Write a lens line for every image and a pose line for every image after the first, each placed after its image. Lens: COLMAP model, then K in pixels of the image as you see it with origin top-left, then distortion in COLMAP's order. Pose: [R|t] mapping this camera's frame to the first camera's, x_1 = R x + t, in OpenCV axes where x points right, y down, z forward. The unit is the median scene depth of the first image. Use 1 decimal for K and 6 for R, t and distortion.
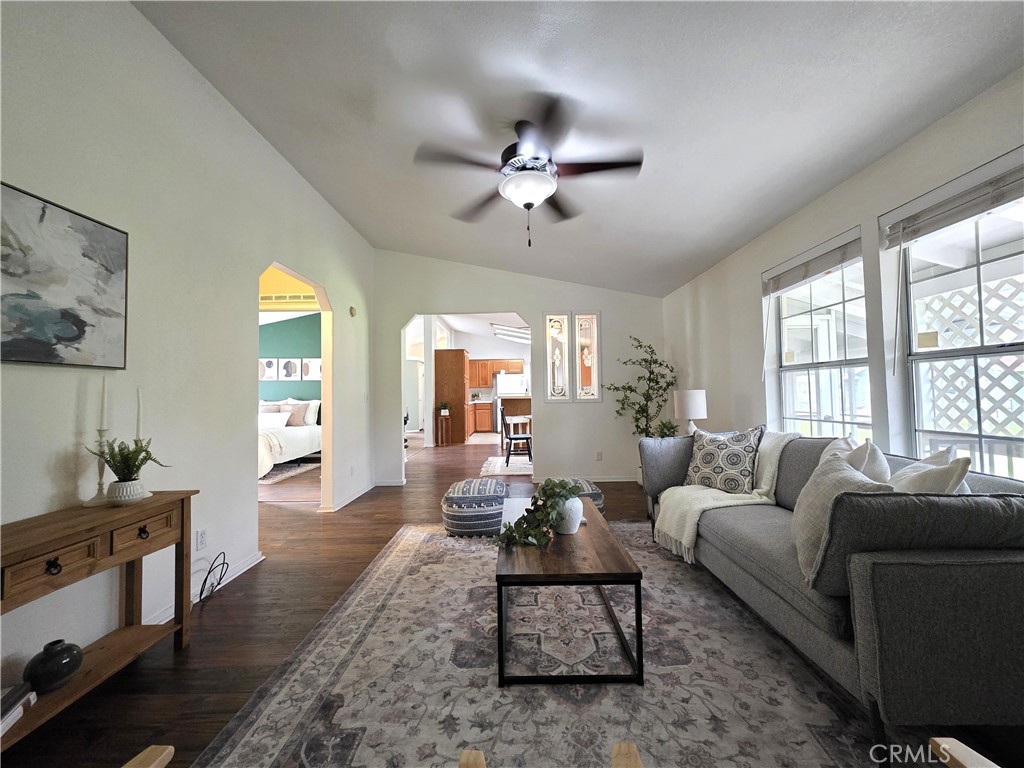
lens RADIAL K [[408.5, 0, 514.3], [0, 408.5, 378.2], [0, 0, 1]] dist [0.001146, 0.000242]
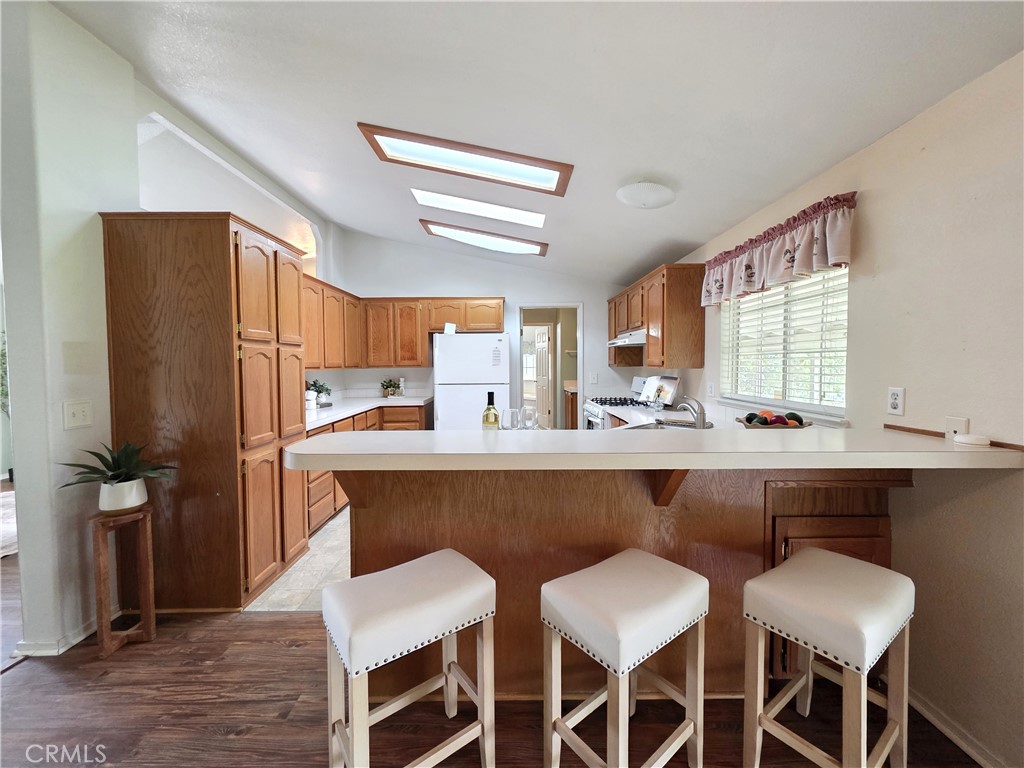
lens RADIAL K [[408.5, 0, 514.3], [0, 408.5, 378.2], [0, 0, 1]] dist [0.001146, 0.000242]
pose [[0.999873, 0.009896, 0.012509, 0.029345], [-0.010845, 0.996875, 0.078253, 0.001112], [-0.011695, -0.078379, 0.996855, 0.600838]]
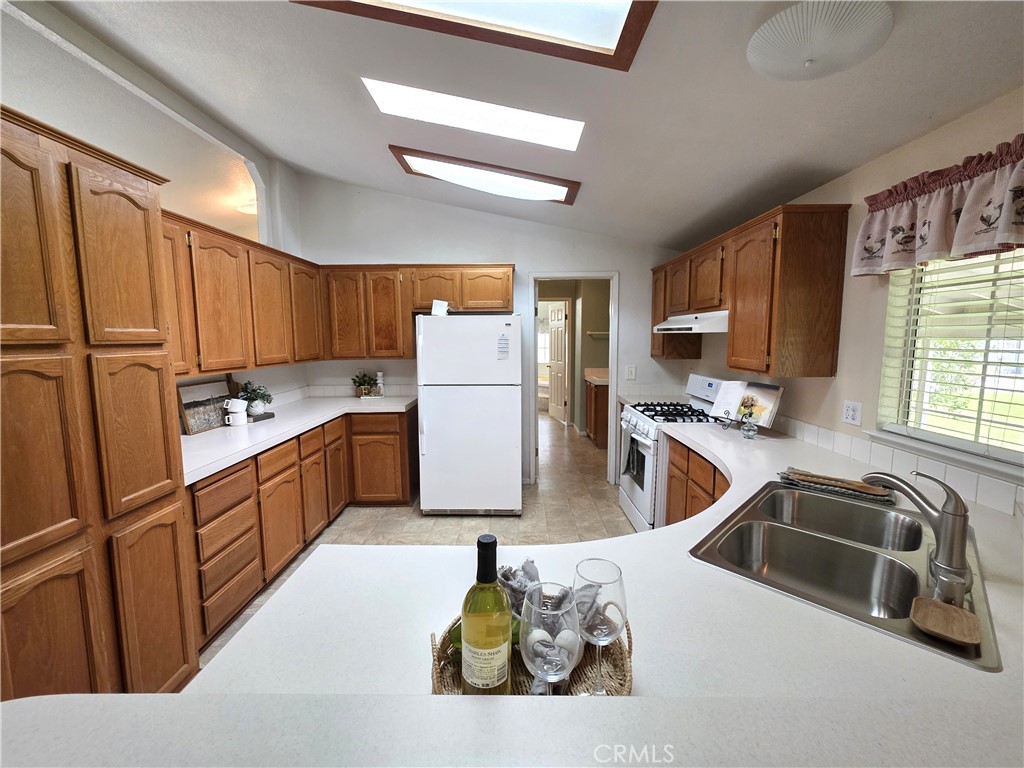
lens RADIAL K [[408.5, 0, 514.3], [0, 408.5, 378.2], [0, 0, 1]] dist [0.001146, 0.000242]
pose [[0.999903, 0.013510, -0.003270, 0.025701], [-0.012895, 0.989401, 0.144632, -0.008431], [0.005190, -0.144576, 0.989480, 0.709482]]
